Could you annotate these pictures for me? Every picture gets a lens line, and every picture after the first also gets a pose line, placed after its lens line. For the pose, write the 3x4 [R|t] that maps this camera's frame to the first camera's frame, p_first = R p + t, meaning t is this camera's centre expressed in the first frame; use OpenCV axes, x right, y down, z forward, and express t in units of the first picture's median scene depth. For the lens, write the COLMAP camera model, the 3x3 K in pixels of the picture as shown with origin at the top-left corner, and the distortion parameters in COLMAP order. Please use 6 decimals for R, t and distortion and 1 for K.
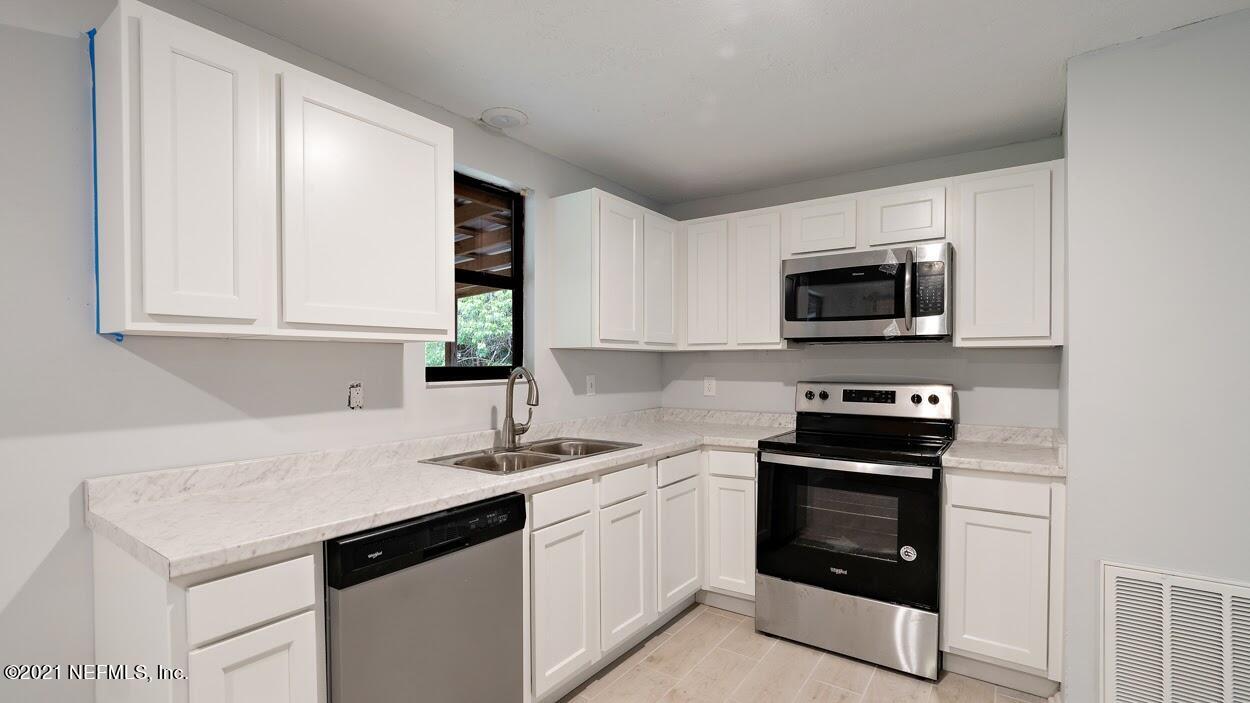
lens RADIAL K [[556.0, 0, 618.6], [0, 556.0, 362.6], [0, 0, 1]] dist [-0.003172, 0.001372]
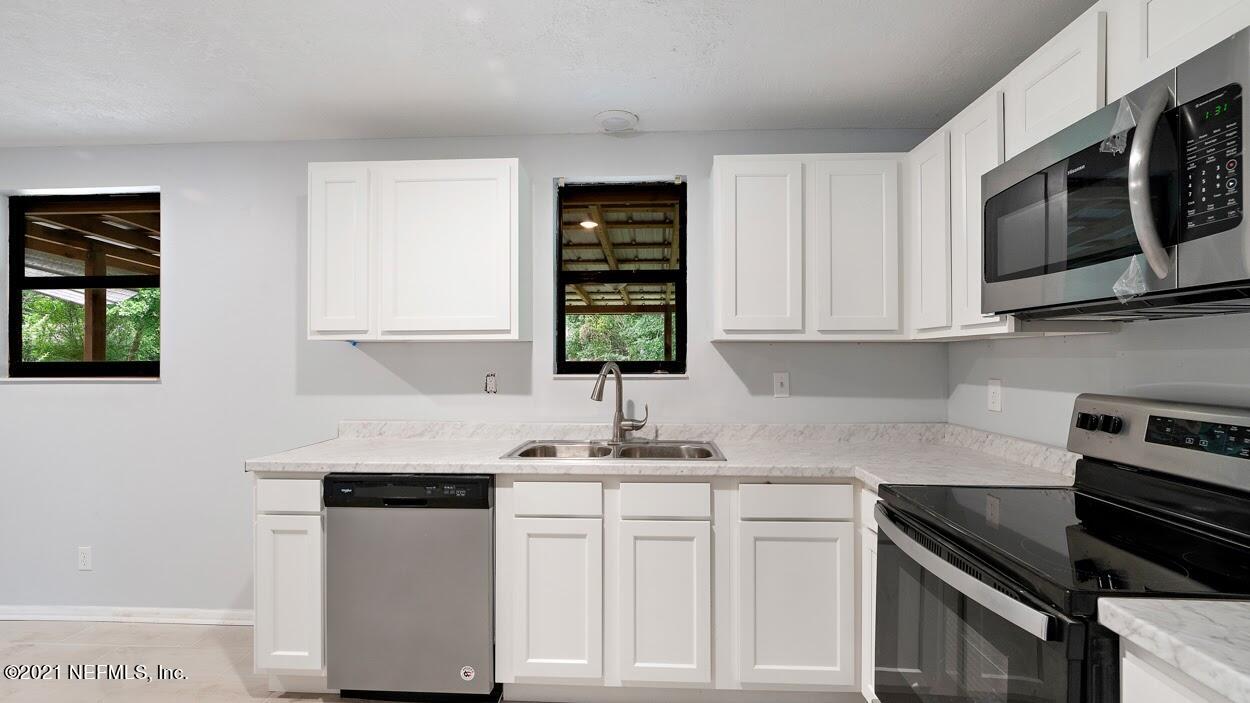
lens RADIAL K [[556.0, 0, 624.0], [0, 556.0, 346.2], [0, 0, 1]] dist [-0.003172, 0.001372]
pose [[0.545174, -0.016771, -0.838155, 0.636510], [0.001658, 0.999819, -0.018927, -0.001355], [0.838321, 0.008929, 0.545104, 0.439011]]
